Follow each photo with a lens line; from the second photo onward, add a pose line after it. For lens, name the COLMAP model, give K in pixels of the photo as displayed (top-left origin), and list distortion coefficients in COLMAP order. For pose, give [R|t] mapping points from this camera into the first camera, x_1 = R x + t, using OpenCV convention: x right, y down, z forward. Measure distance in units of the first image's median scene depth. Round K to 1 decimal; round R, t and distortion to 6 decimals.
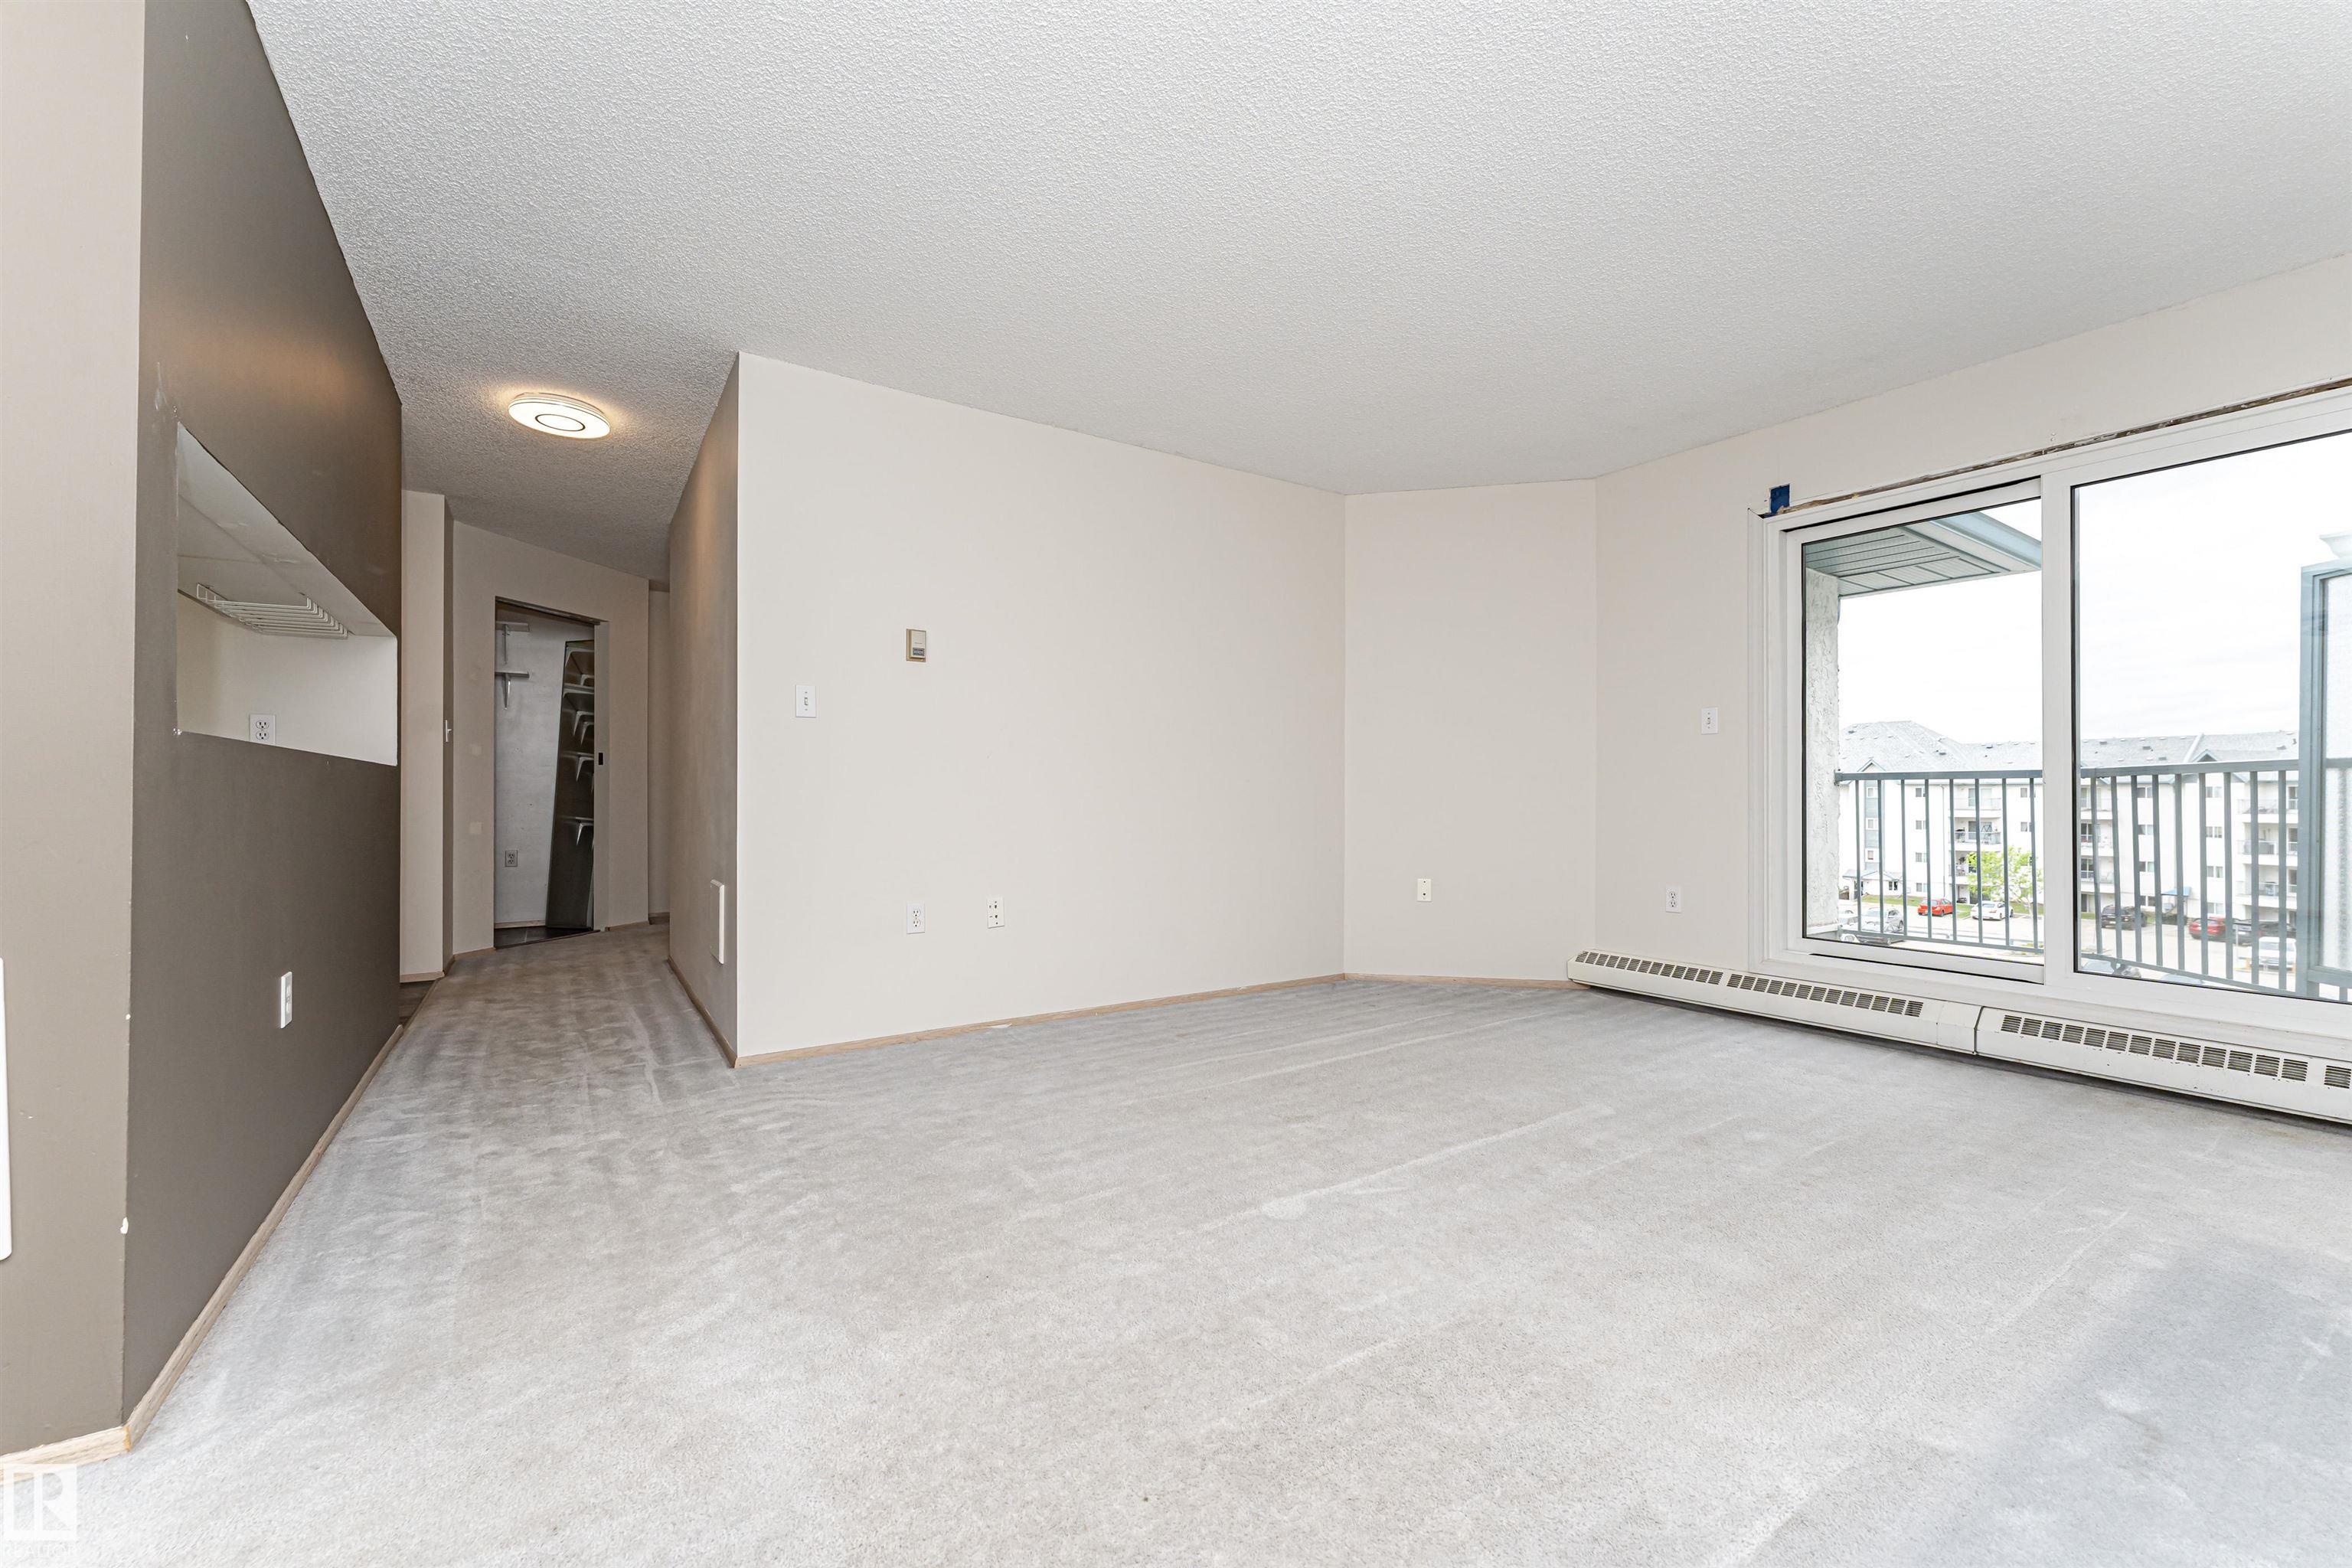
lens RADIAL K [[936.2, 0, 1174.9], [0, 936.2, 790.2], [0, 0, 1]] dist [-0.001130, -0.000233]
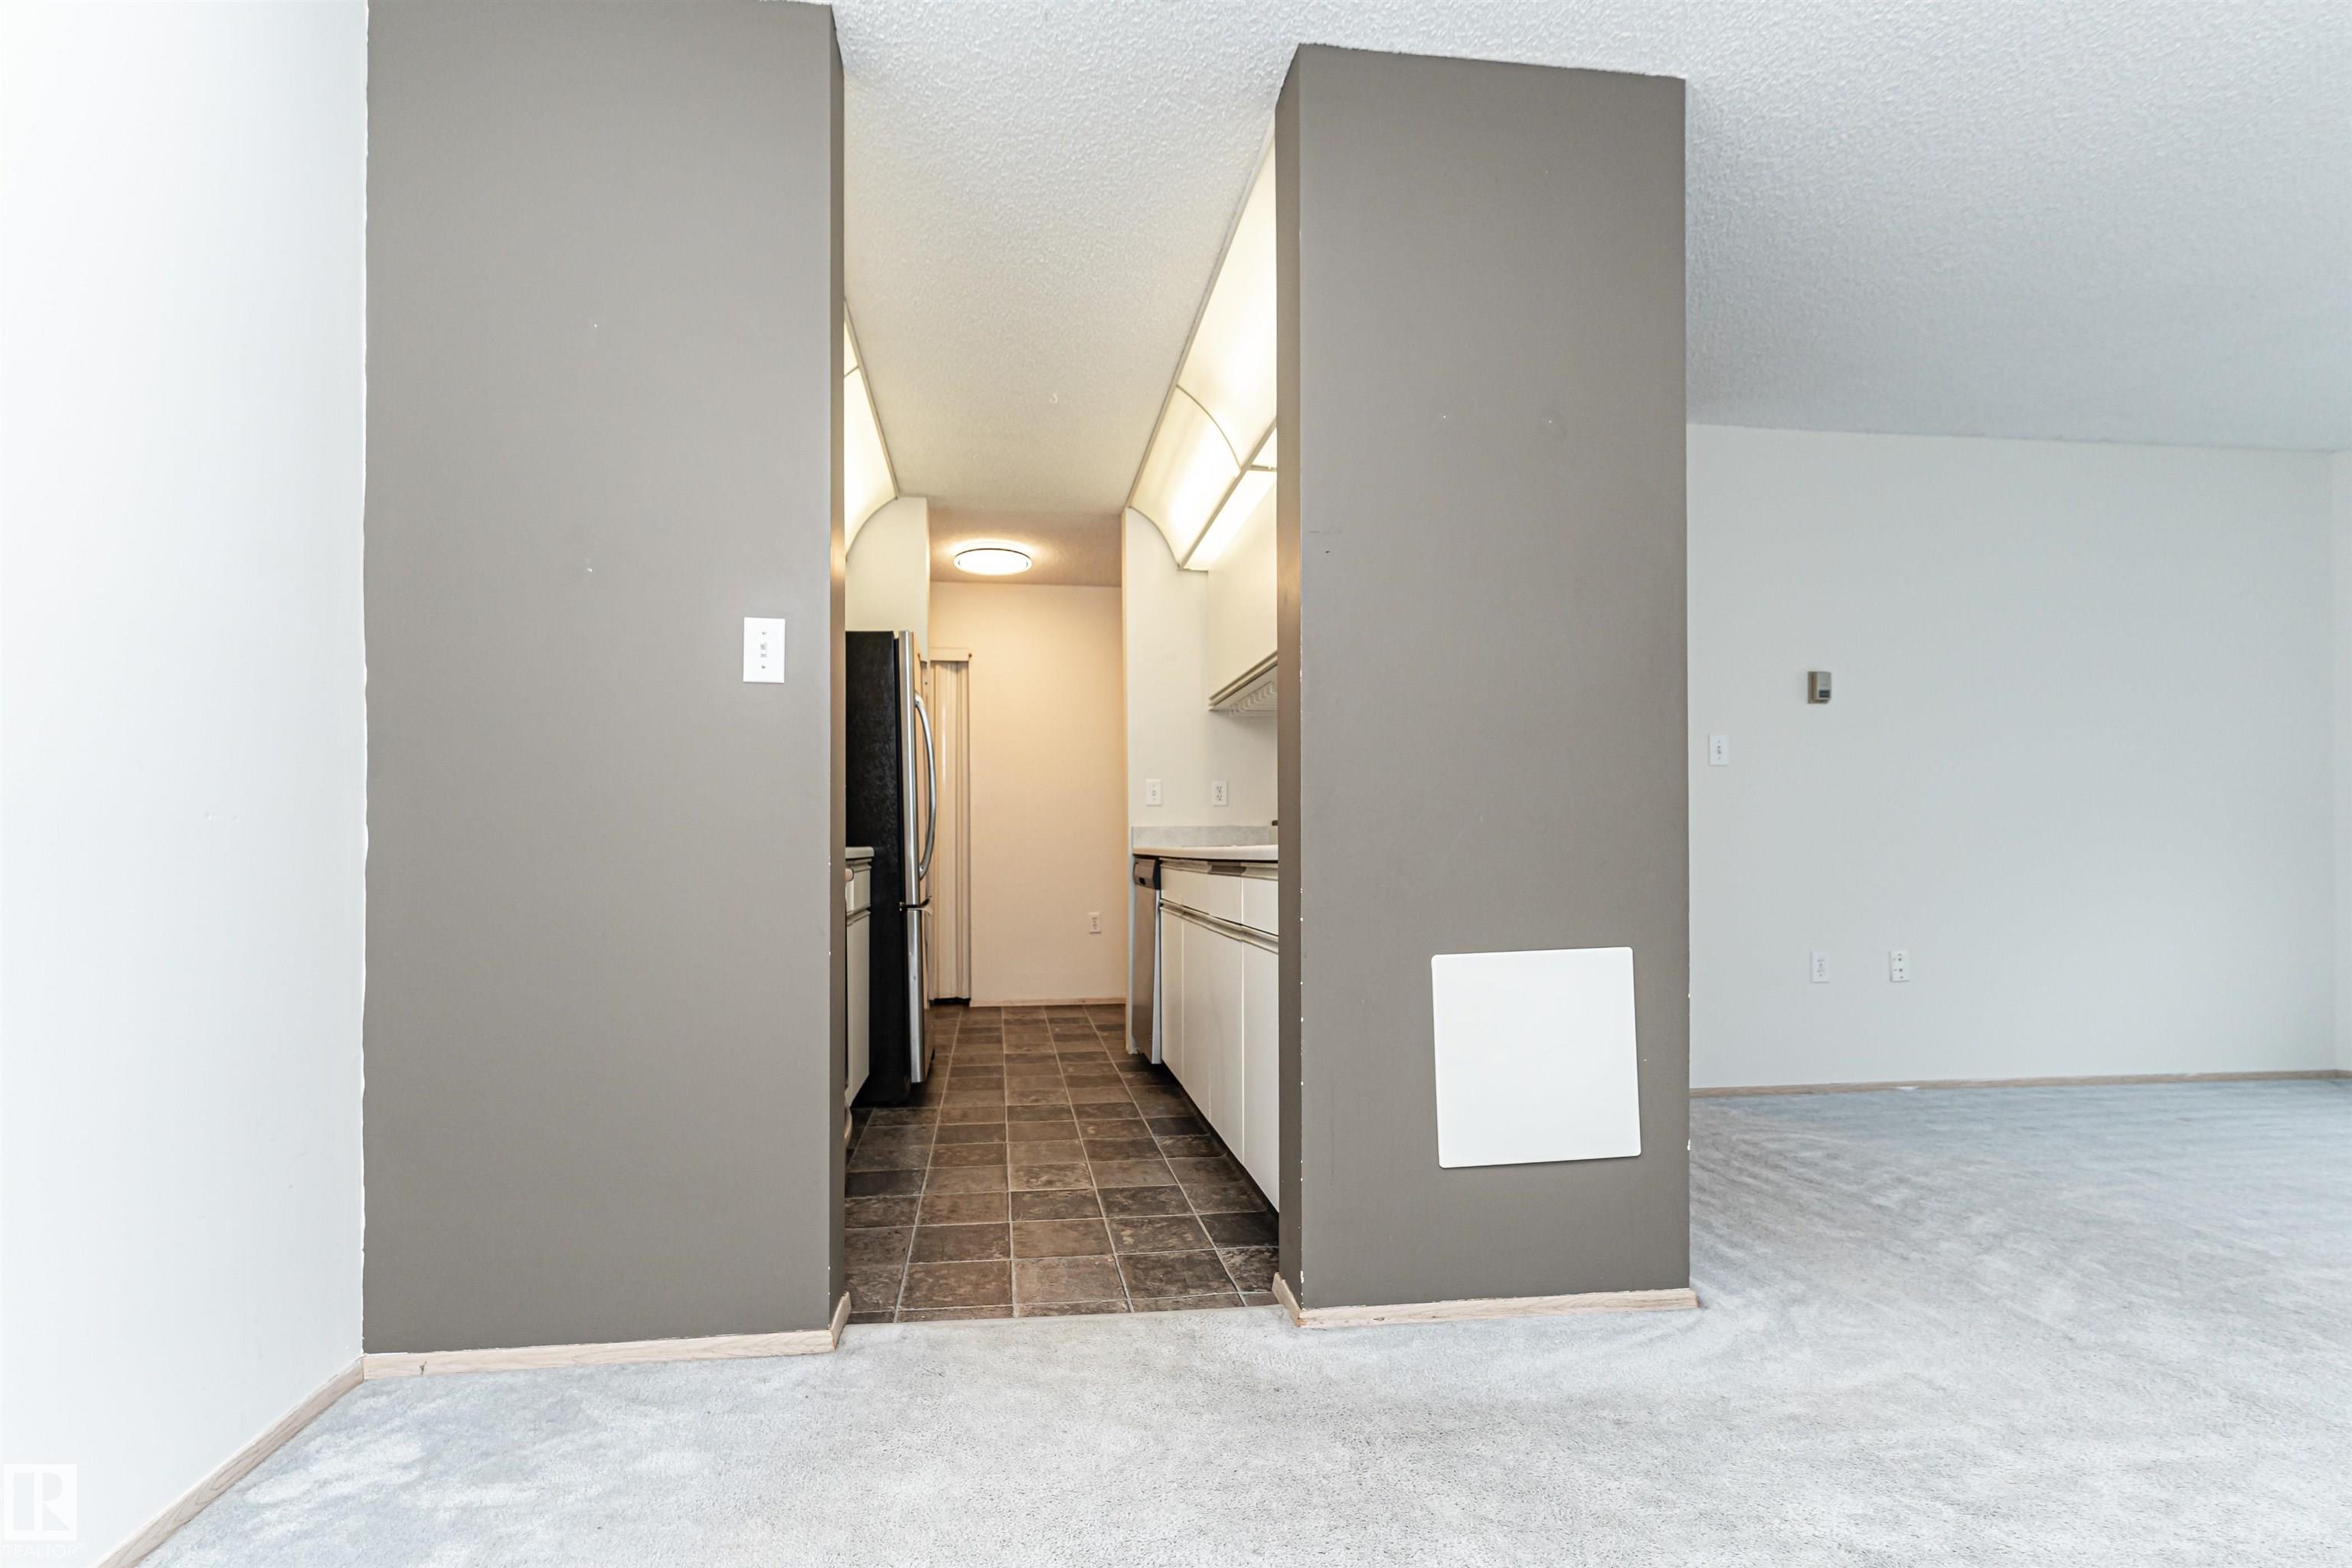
lens RADIAL K [[1022.1, 0, 1123.0], [0, 1022.1, 838.4], [0, 0, 1]] dist [0.001706, 0.000244]
pose [[0.892979, -0.007854, -0.450029, -0.552336], [0.005815, 0.999966, -0.005912, 0.005804], [0.450060, 0.002663, 0.892994, -0.347675]]
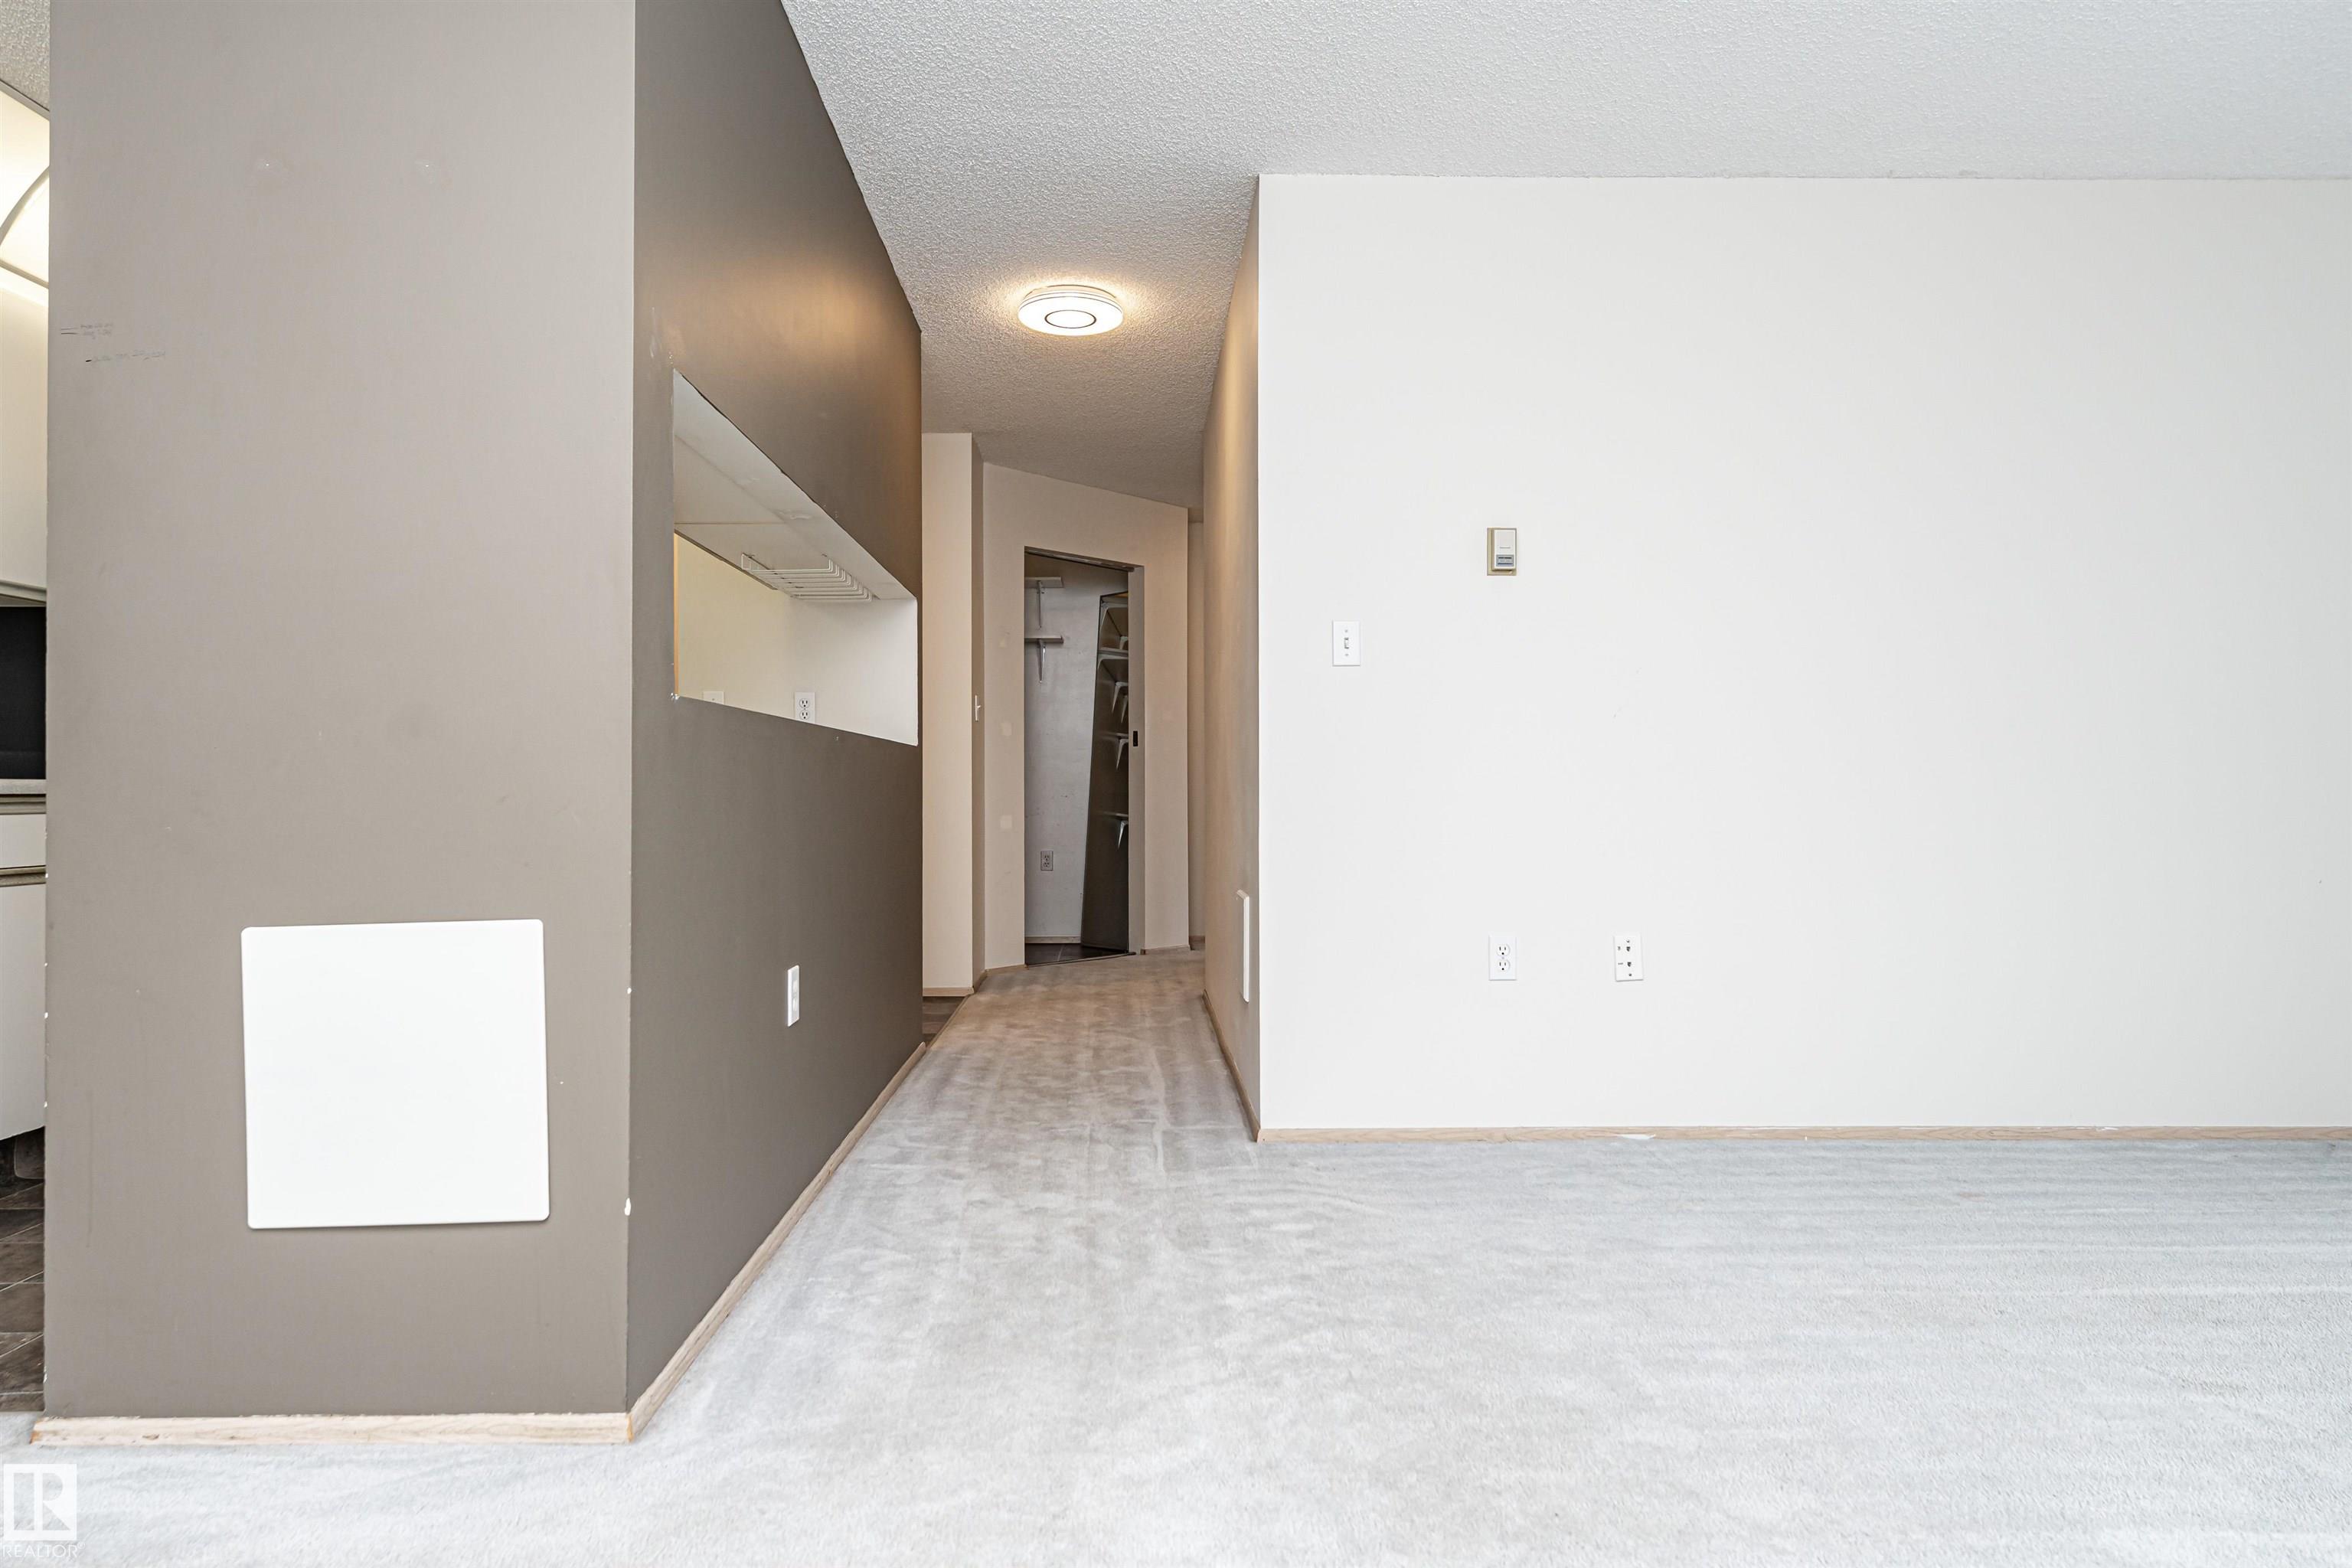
lens RADIAL K [[1362.9, 0, 1145.5], [0, 1362.9, 789.6], [0, 0, 1]] dist [0.002183, 0.000008]
pose [[0.844405, -0.001946, -0.535701, 0.038270], [0.003829, 0.999990, 0.002404, 0.015694], [0.535691, -0.004082, 0.844404, 0.045418]]
